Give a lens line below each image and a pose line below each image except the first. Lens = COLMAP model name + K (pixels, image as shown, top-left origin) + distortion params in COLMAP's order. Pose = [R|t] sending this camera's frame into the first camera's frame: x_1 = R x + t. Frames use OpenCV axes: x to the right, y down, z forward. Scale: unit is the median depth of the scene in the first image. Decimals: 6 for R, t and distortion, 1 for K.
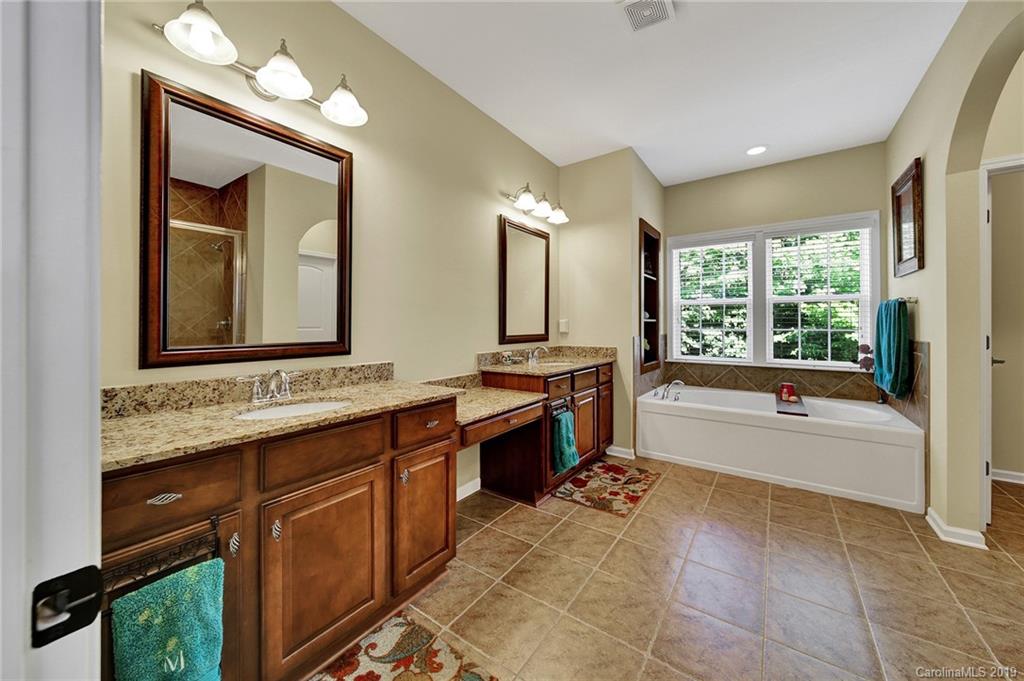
lens RADIAL K [[373.3, 0, 506.8], [0, 373.3, 323.6], [0, 0, 1]] dist [0.000134, -0.000180]
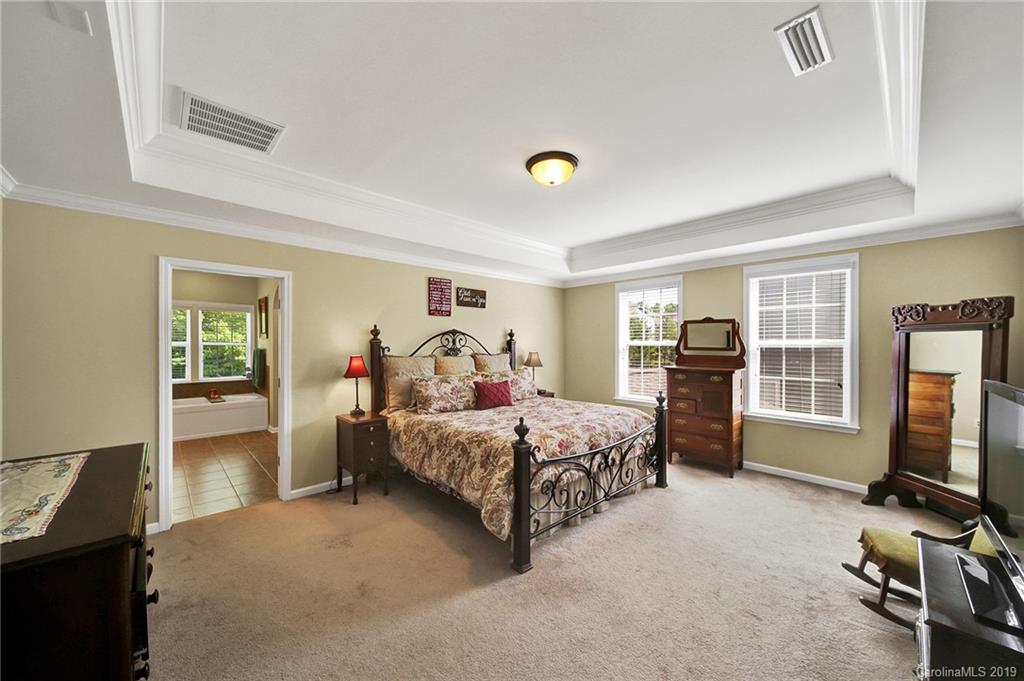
lens RADIAL K [[373.3, 0, 509.9], [0, 373.3, 345.8], [0, 0, 1]] dist [0.000134, -0.000180]
pose [[0.190223, -0.006982, 0.981716, -0.802211], [-0.003465, 0.999964, 0.007784, -0.081605], [-0.981735, -0.004882, 0.190192, -0.823592]]
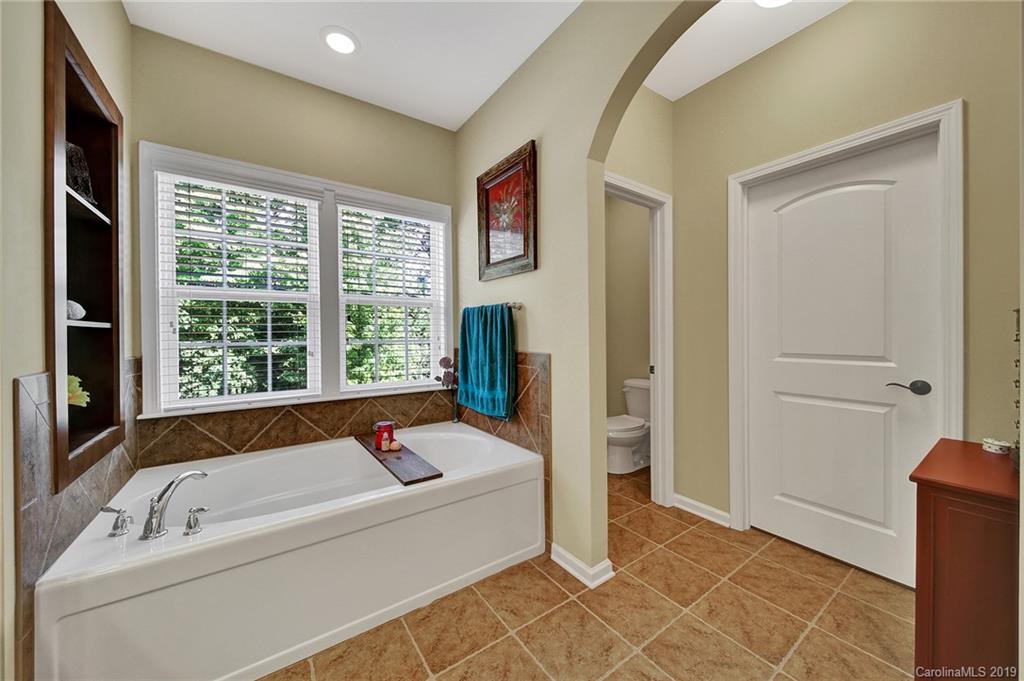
lens RADIAL K [[373.3, 0, 516.8], [0, 373.3, 335.8], [0, 0, 1]] dist [0.000134, -0.000180]
pose [[0.328382, -0.005807, 0.944527, 0.184425], [0.002206, 0.999983, 0.005381, 0.002160], [-0.944542, 0.000316, 0.328390, 0.511071]]
